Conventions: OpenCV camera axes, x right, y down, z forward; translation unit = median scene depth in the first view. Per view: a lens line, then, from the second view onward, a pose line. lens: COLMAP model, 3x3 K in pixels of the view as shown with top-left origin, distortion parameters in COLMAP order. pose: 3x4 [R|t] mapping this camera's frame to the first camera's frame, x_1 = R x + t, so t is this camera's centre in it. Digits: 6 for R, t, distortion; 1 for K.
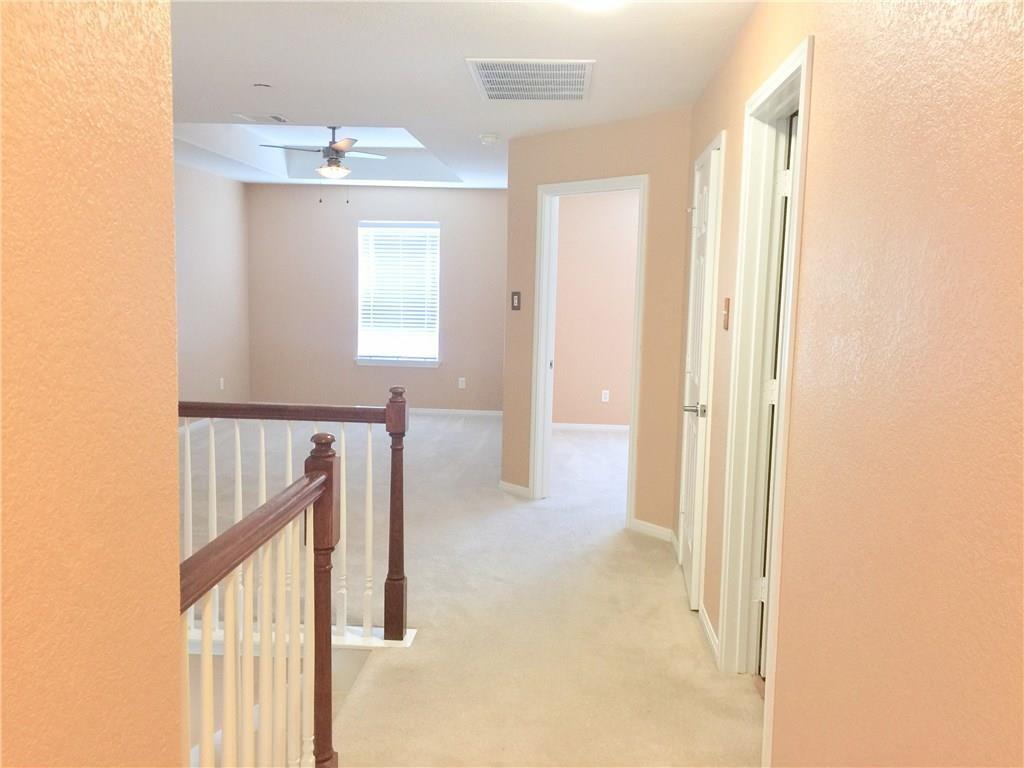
lens RADIAL K [[878.5, 0, 509.3], [0, 878.5, 380.8], [0, 0, 1]] dist [0.073326, -0.076027]
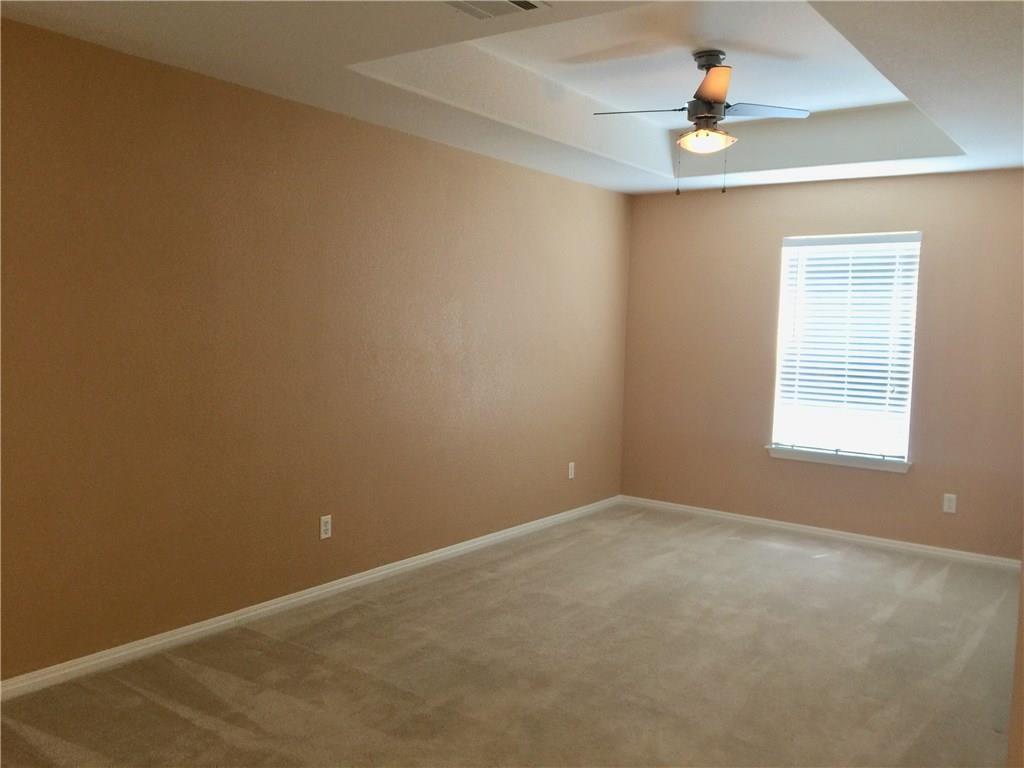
lens RADIAL K [[878.5, 0, 516.3], [0, 878.5, 382.5], [0, 0, 1]] dist [0.073326, -0.076027]
pose [[0.854725, 0.041481, -0.517421, 0.002987], [-0.068780, 0.997063, -0.033683, -0.038430], [0.514505, 0.064378, 0.855068, 0.345491]]
